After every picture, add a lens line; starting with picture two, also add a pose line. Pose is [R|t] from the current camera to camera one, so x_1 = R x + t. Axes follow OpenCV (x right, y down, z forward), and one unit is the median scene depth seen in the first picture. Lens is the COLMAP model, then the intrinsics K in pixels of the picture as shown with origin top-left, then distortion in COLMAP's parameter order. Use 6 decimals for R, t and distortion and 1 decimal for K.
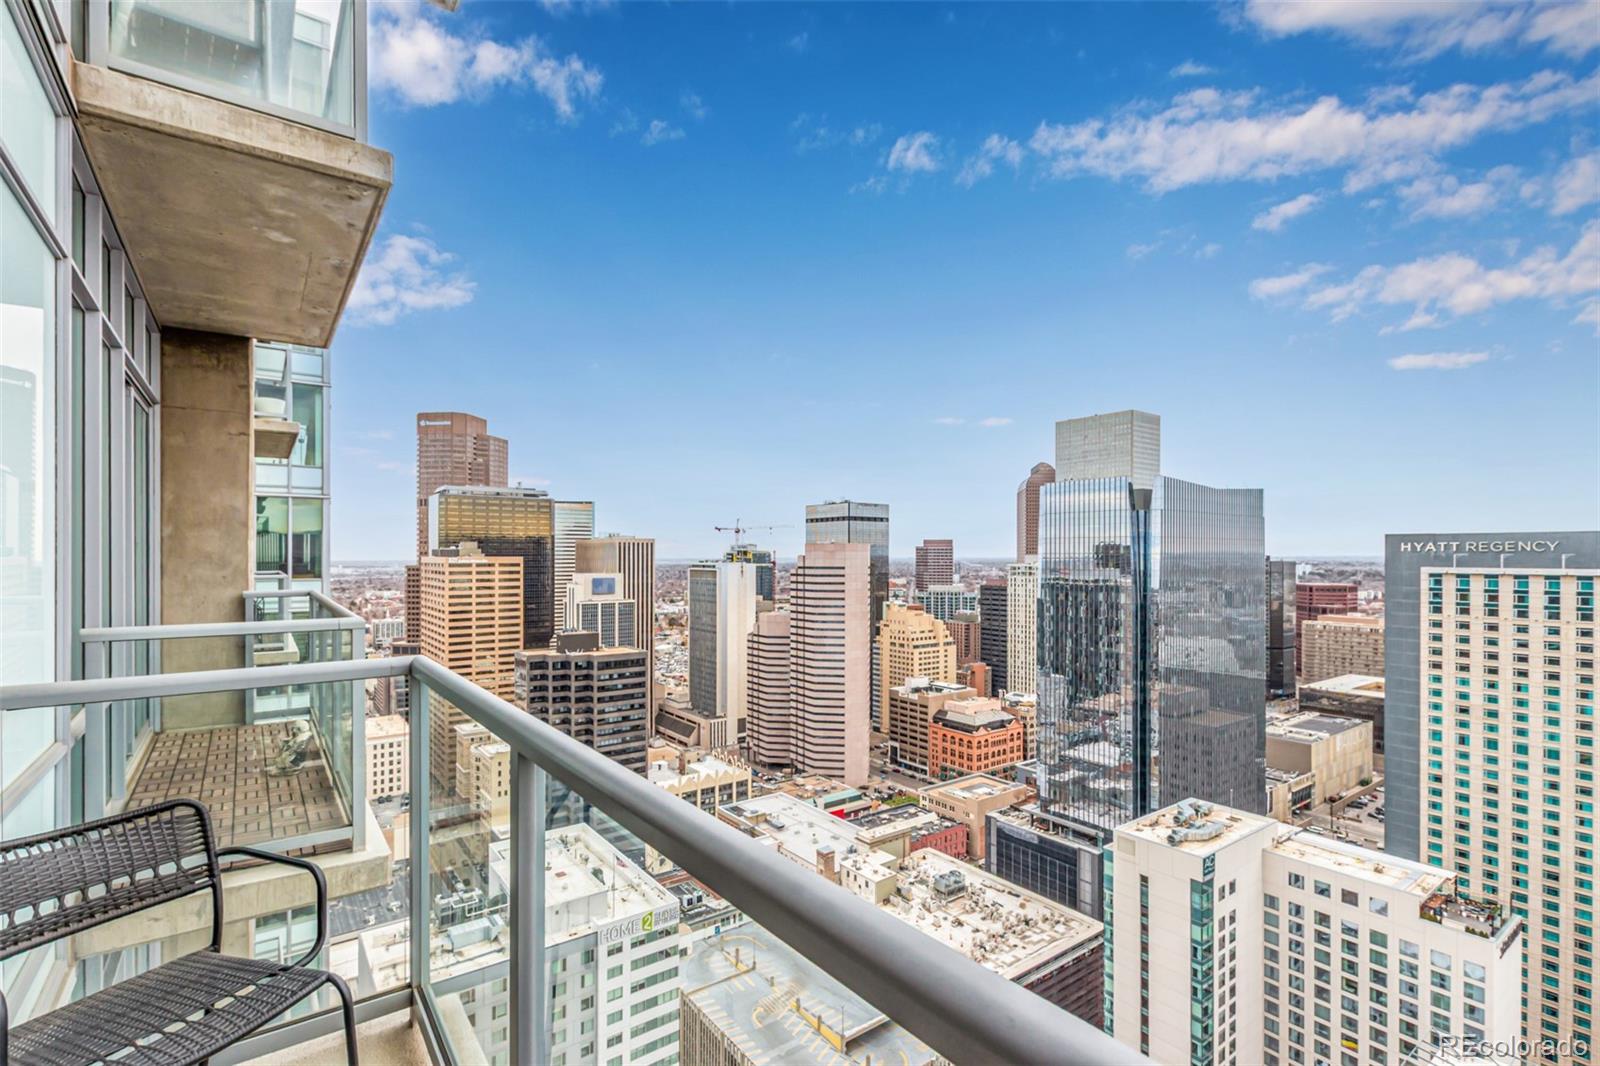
lens RADIAL K [[733.4, 0, 803.2], [0, 733.4, 548.9], [0, 0, 1]] dist [0.000599, -0.004443]
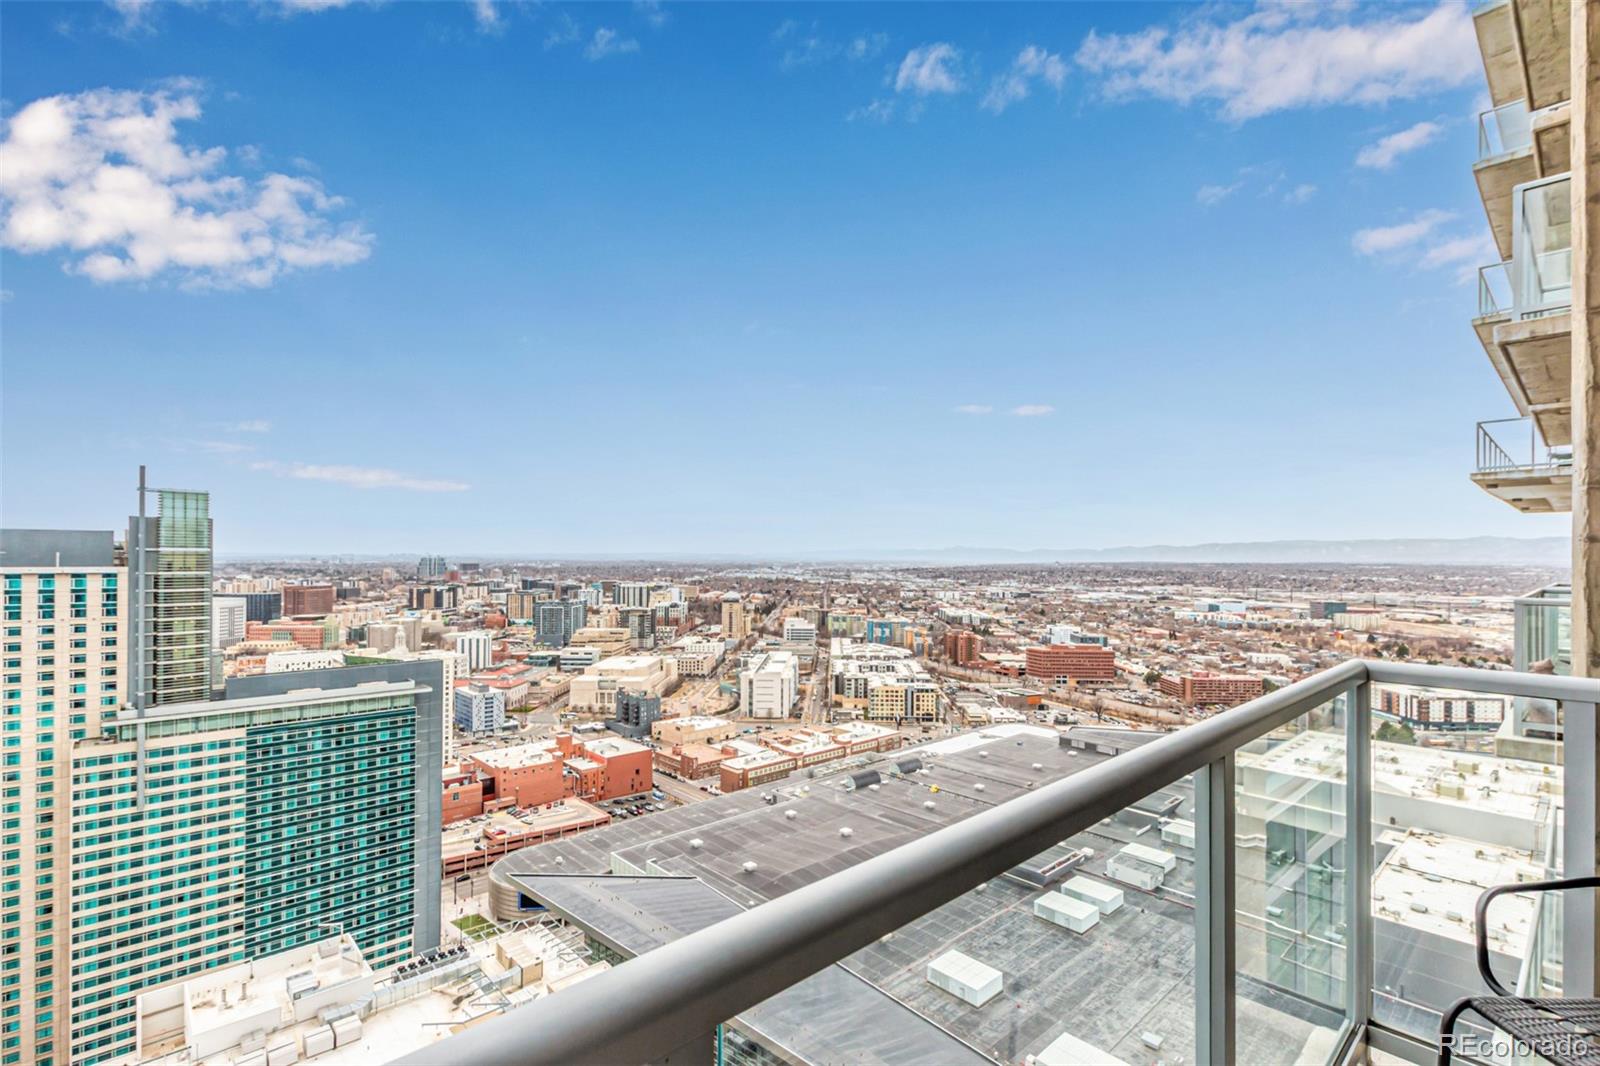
lens RADIAL K [[733.4, 0, 795.0], [0, 733.4, 545.5], [0, 0, 1]] dist [0.000599, -0.004443]
pose [[-0.148449, 0.012362, 0.988843, -0.127723], [-0.010939, 0.999840, -0.014141, 0.001307], [-0.988860, -0.012916, -0.148290, 0.191863]]
